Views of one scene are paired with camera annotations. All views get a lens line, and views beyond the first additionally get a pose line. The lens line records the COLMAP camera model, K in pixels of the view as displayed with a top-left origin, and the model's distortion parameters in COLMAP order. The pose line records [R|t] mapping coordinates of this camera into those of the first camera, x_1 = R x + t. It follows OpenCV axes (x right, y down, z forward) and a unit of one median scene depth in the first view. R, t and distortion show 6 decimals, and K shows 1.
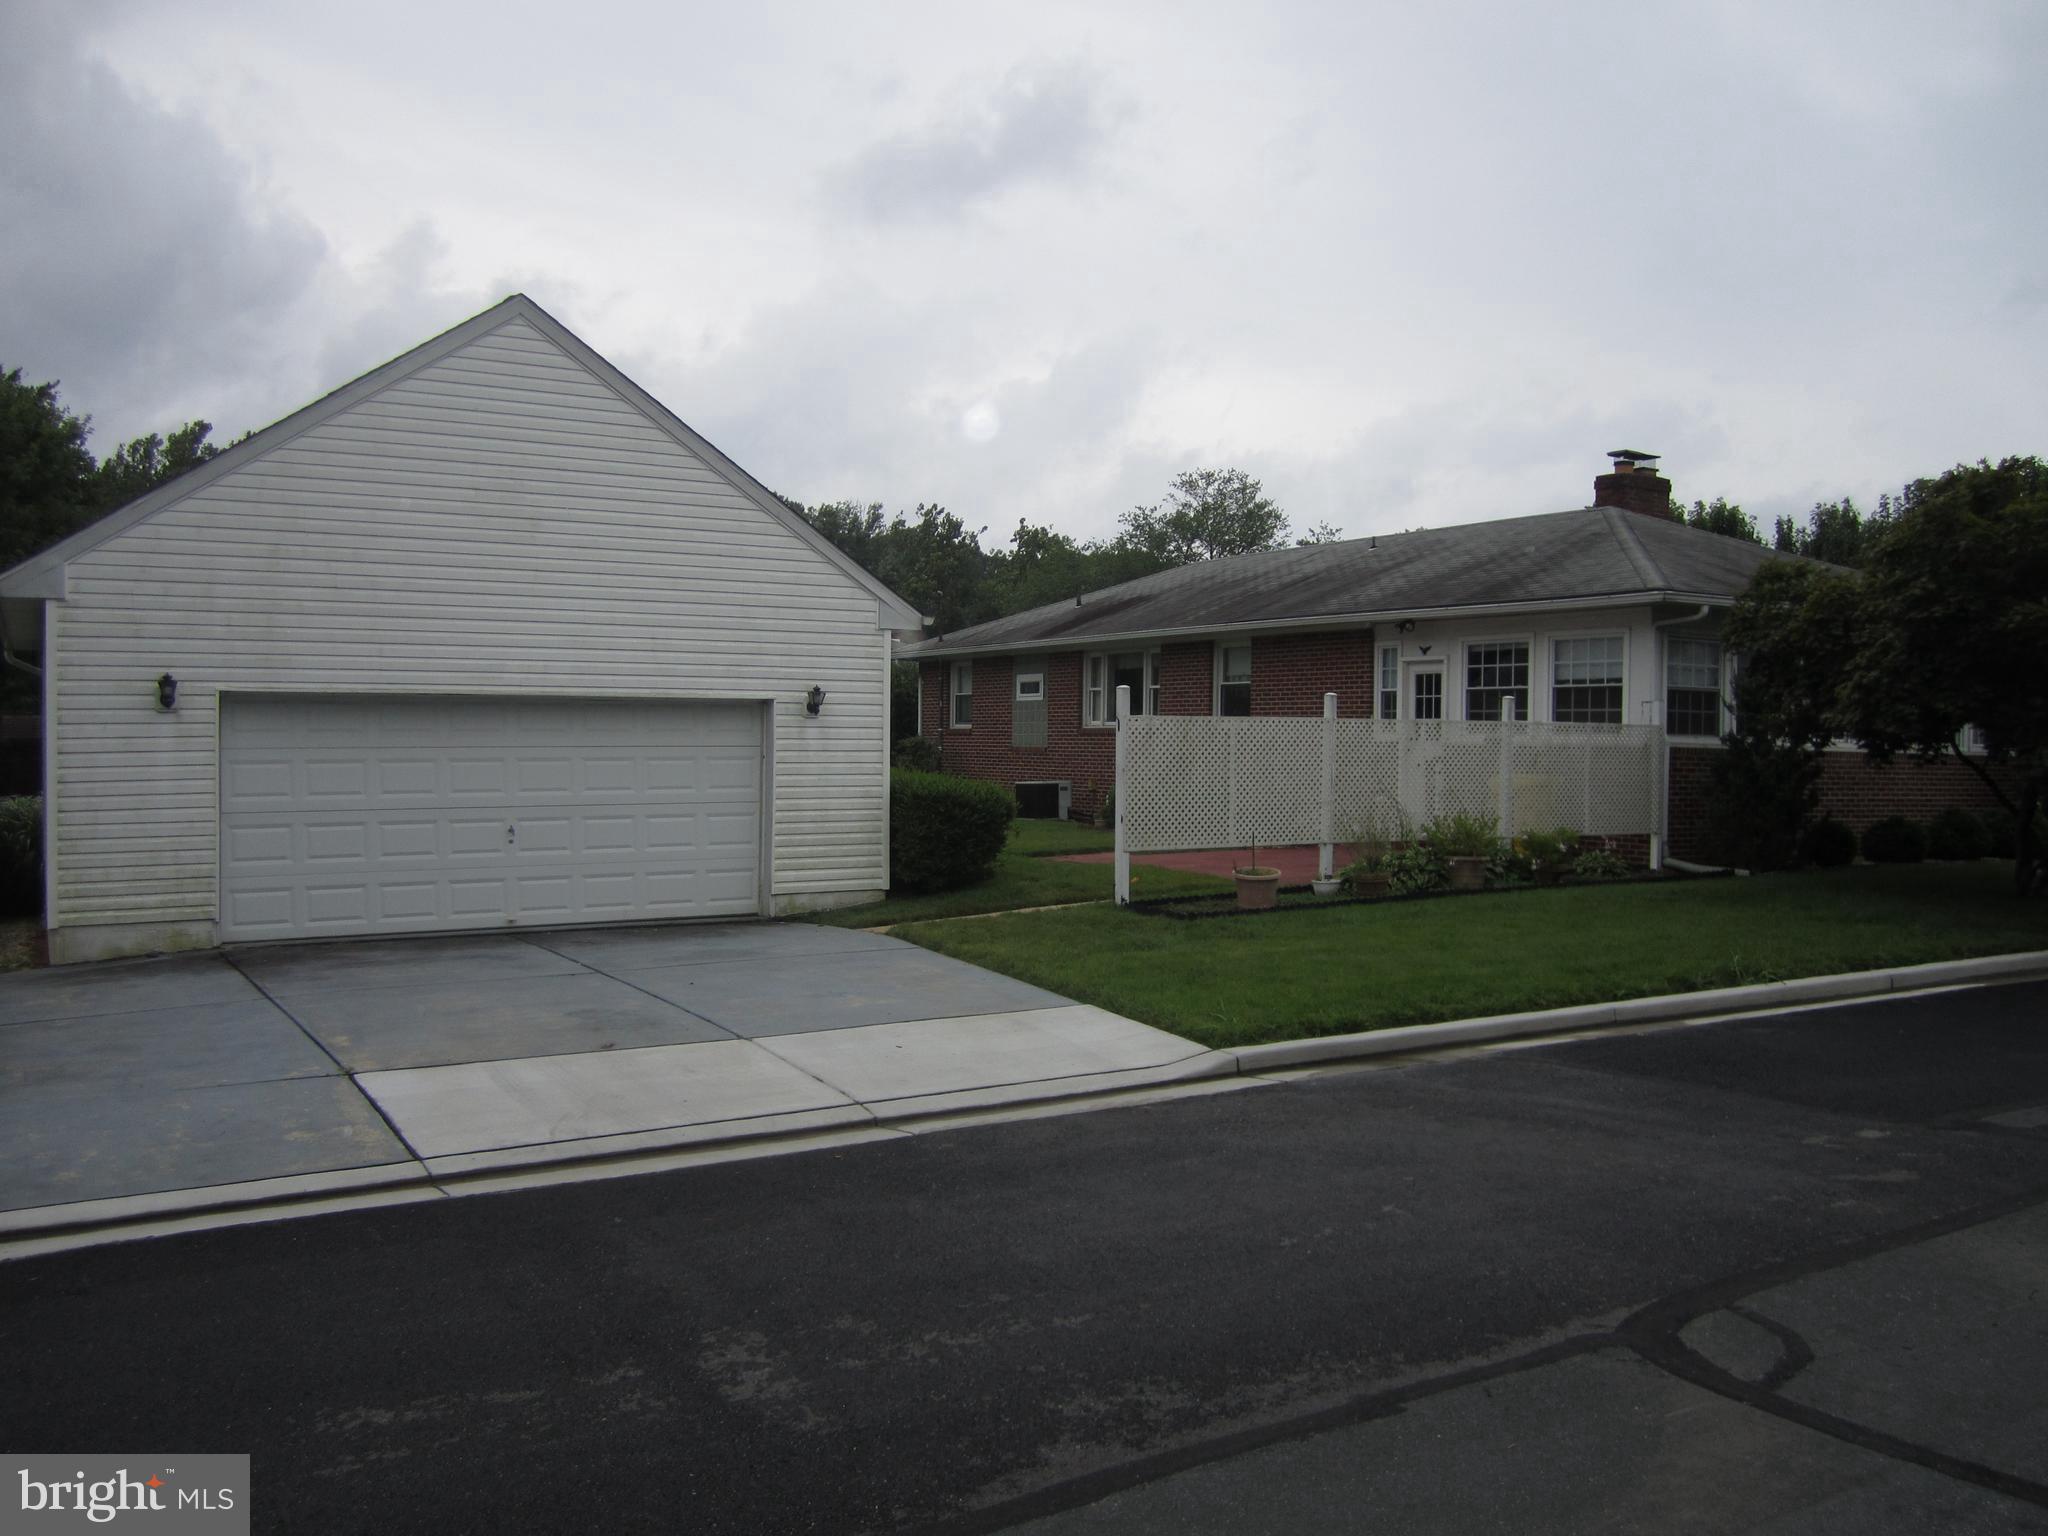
lens RADIAL K [[1688.6, 0, 1018.9], [0, 1688.6, 766.1], [0, 0, 1]] dist [-0.049905, 0.026665]
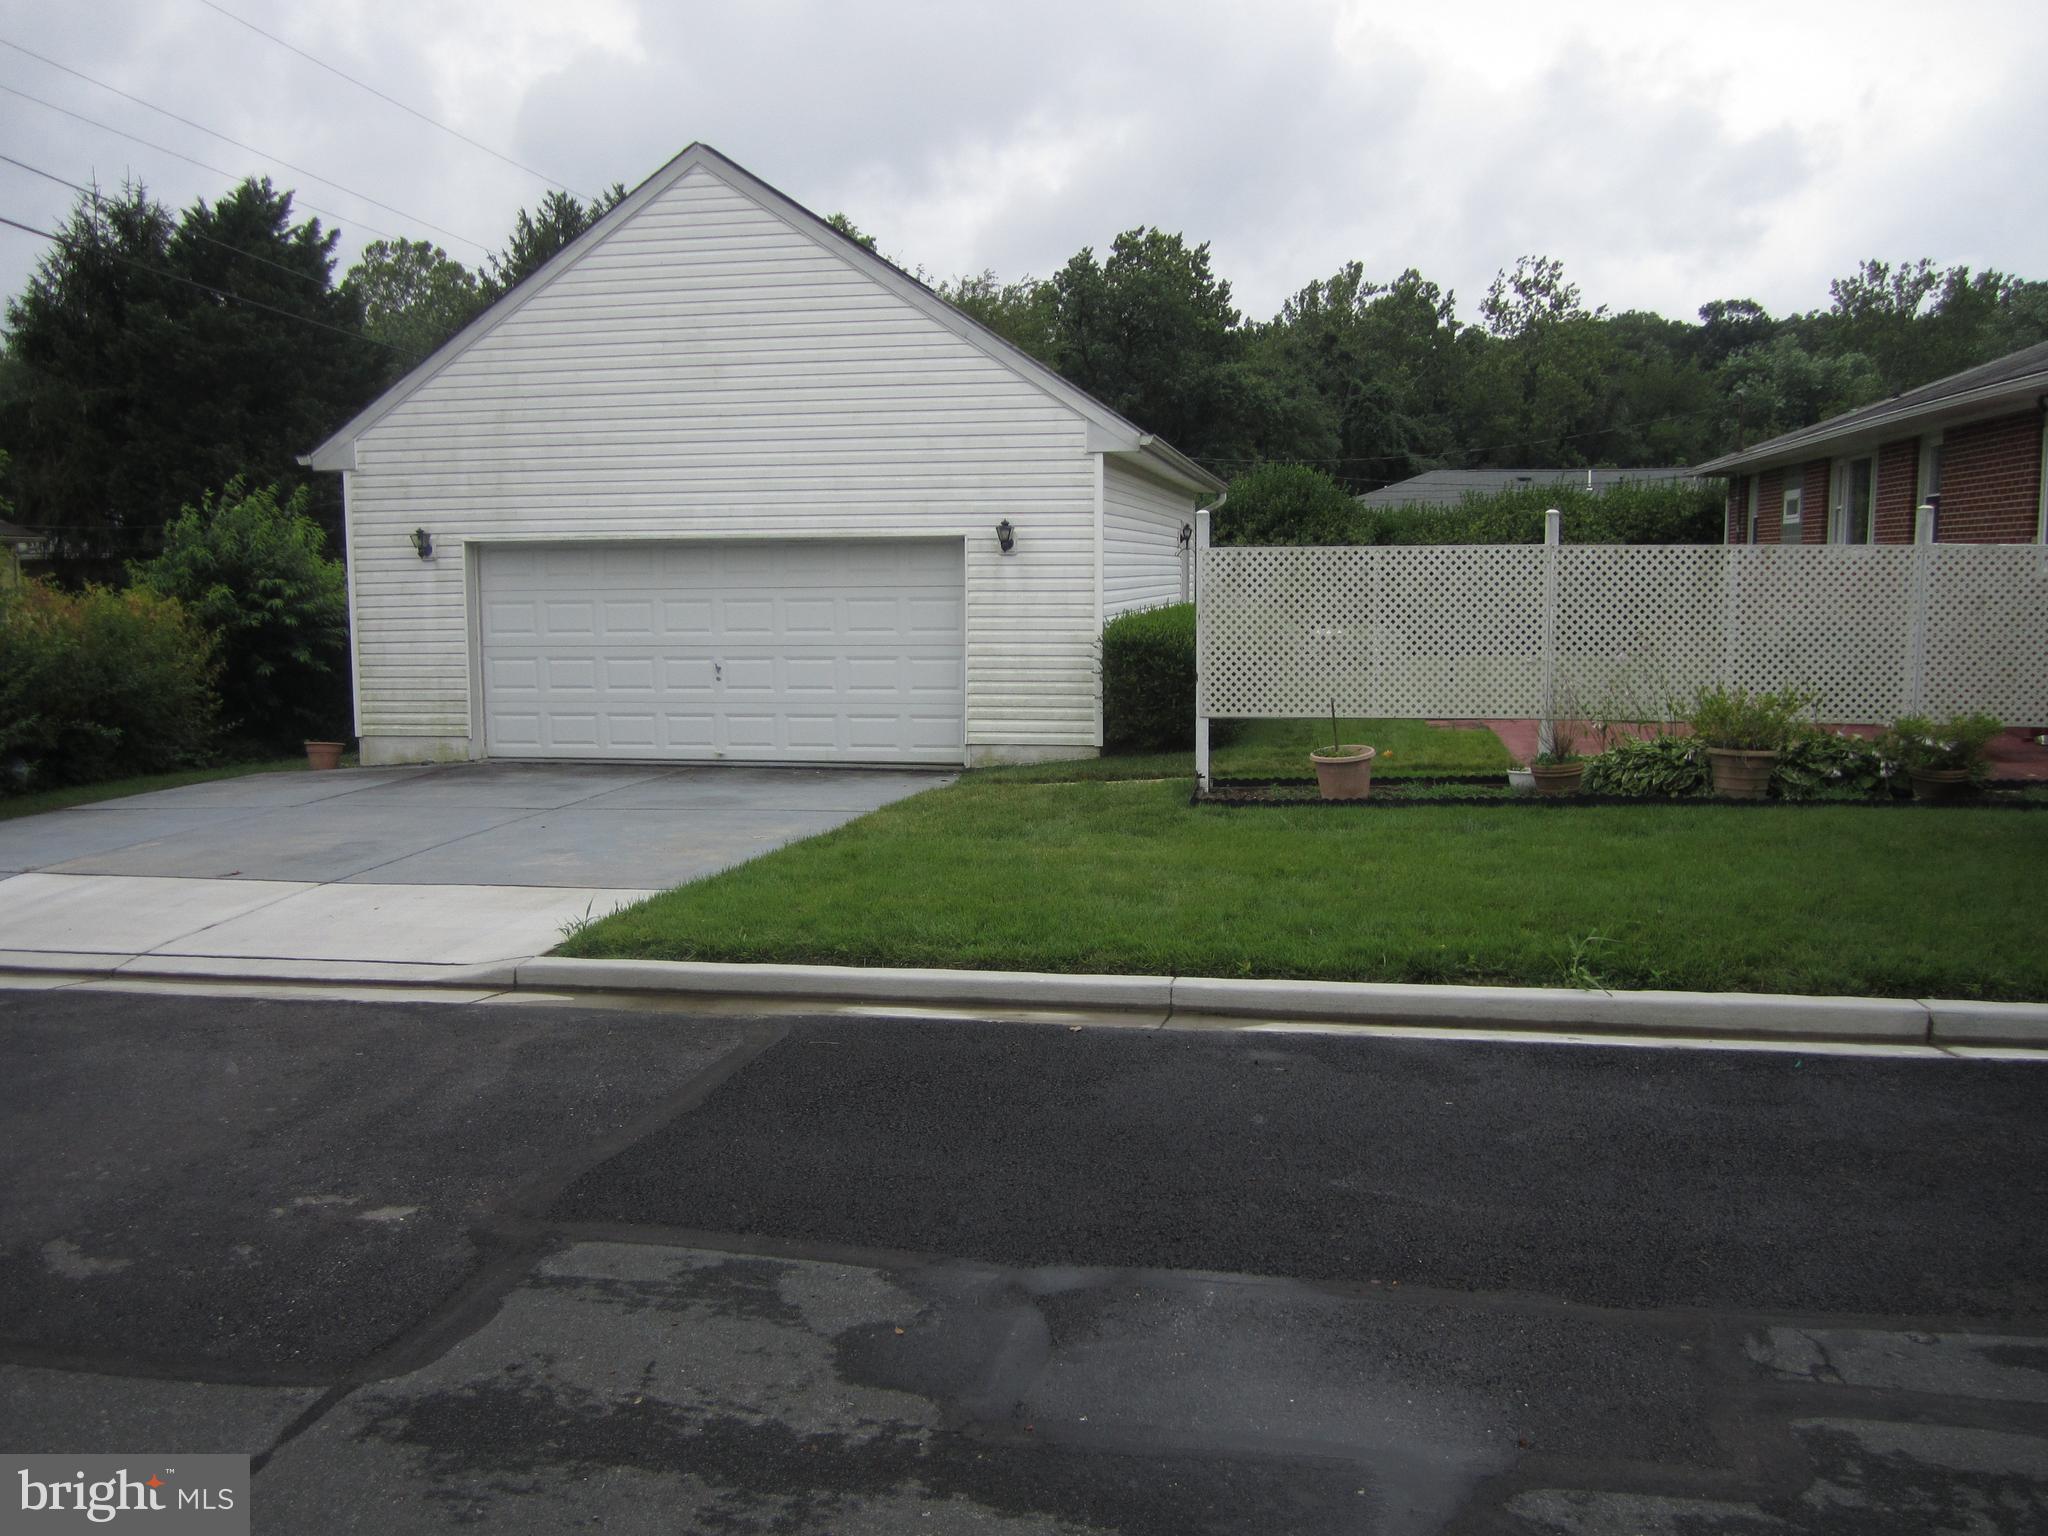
lens RADIAL K [[1688.6, 0, 1025.1], [0, 1688.6, 764.2], [0, 0, 1]] dist [-0.049905, 0.026665]
pose [[0.749552, 0.067024, -0.658543, 0.533659], [-0.003045, 0.995199, 0.097822, -0.005561], [0.661938, -0.071317, 0.746158, 0.336024]]
